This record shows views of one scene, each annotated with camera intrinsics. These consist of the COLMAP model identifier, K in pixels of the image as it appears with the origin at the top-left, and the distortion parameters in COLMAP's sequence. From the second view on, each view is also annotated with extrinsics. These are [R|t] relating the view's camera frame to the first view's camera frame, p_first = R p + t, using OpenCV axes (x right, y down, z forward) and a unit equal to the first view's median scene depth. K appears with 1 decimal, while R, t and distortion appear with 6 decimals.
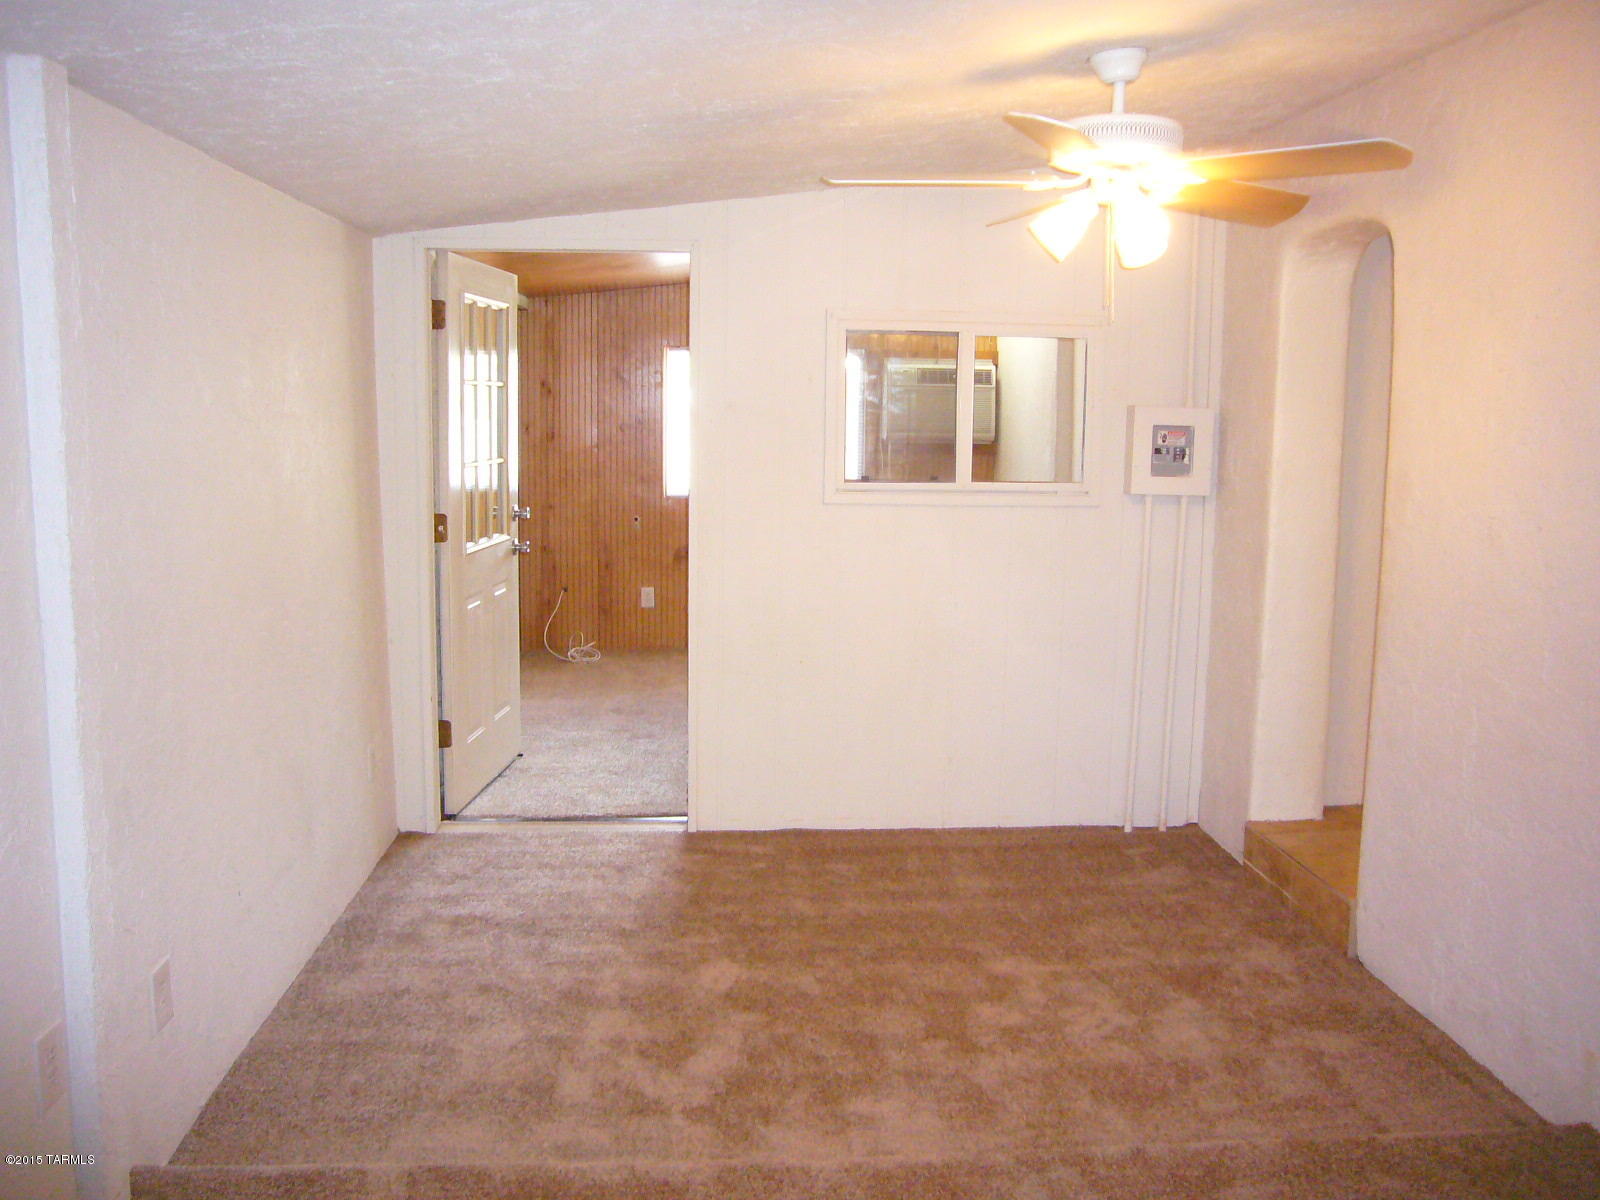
lens RADIAL K [[1341.9, 0, 801.0], [0, 1341.9, 603.8], [0, 0, 1]] dist [-0.044624, 0.005767]
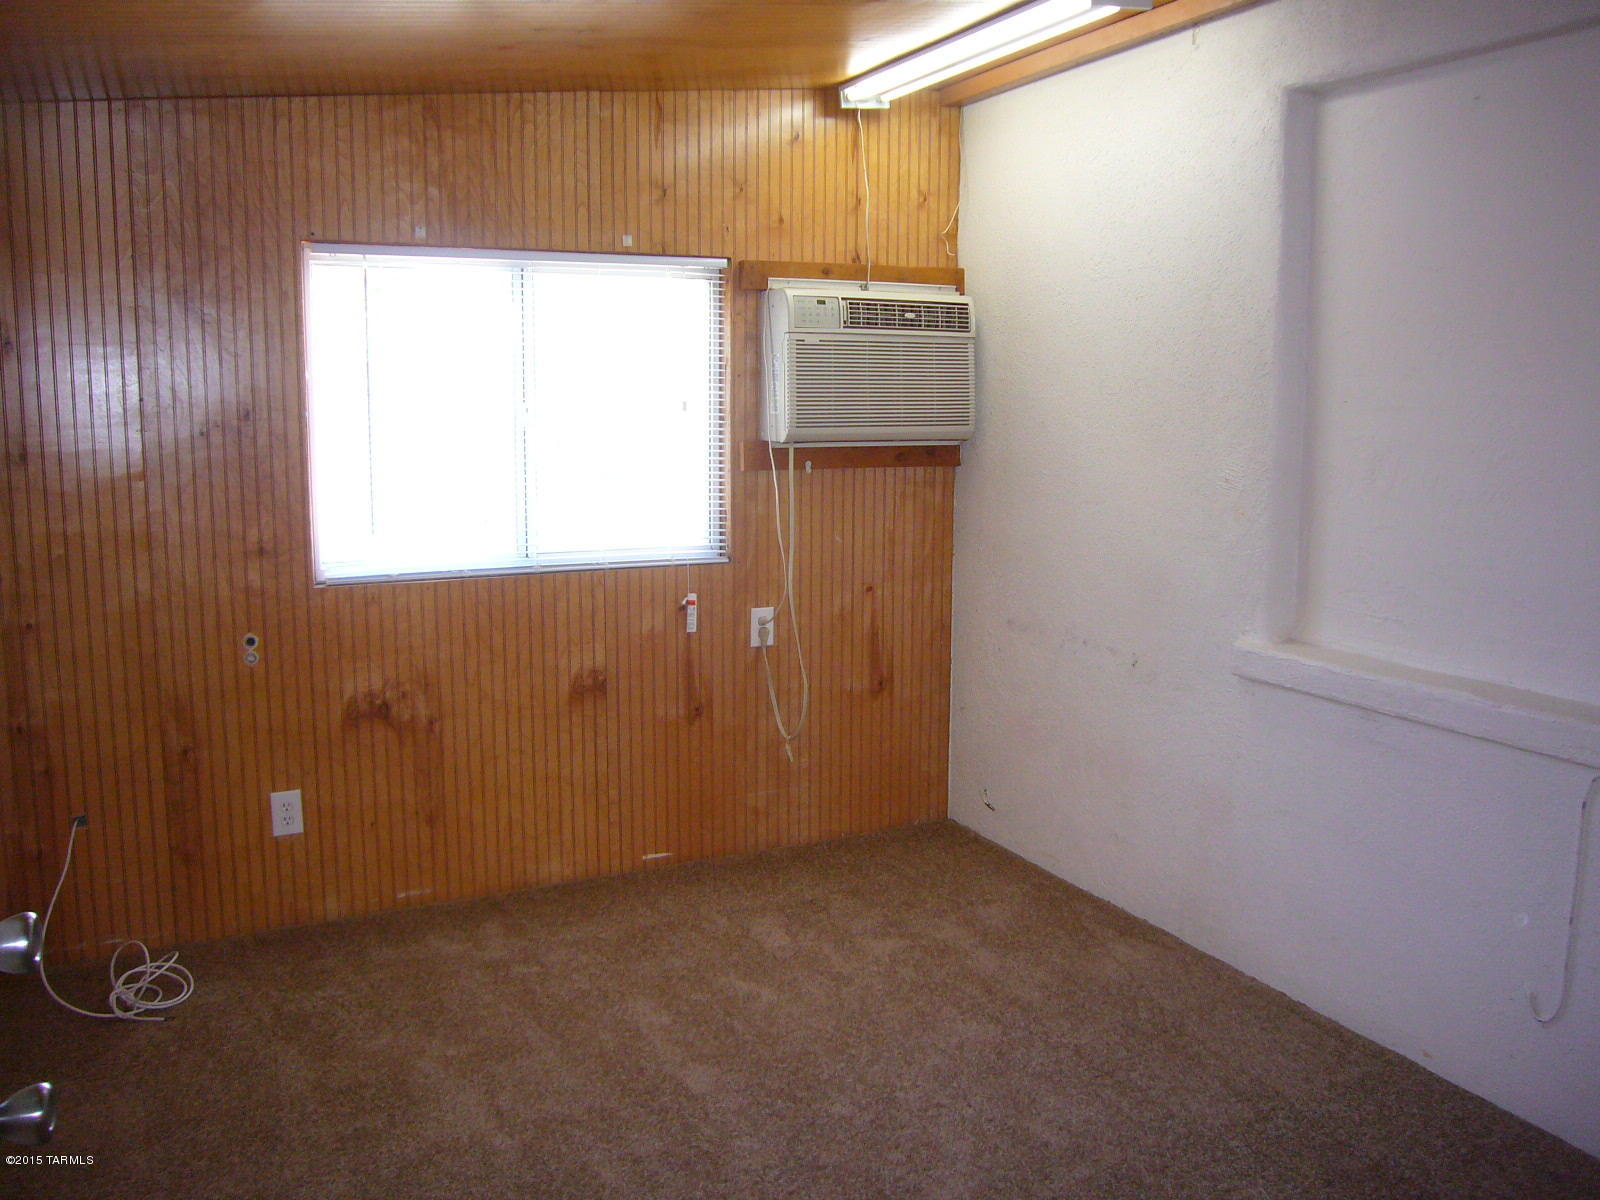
lens RADIAL K [[1341.9, 0, 797.6], [0, 1341.9, 586.5], [0, 0, 1]] dist [-0.044624, 0.005767]
pose [[0.956145, -0.047990, 0.288934, -0.077893], [0.041066, 0.998706, 0.029983, -0.086700], [-0.289999, -0.016803, 0.956879, 0.540510]]
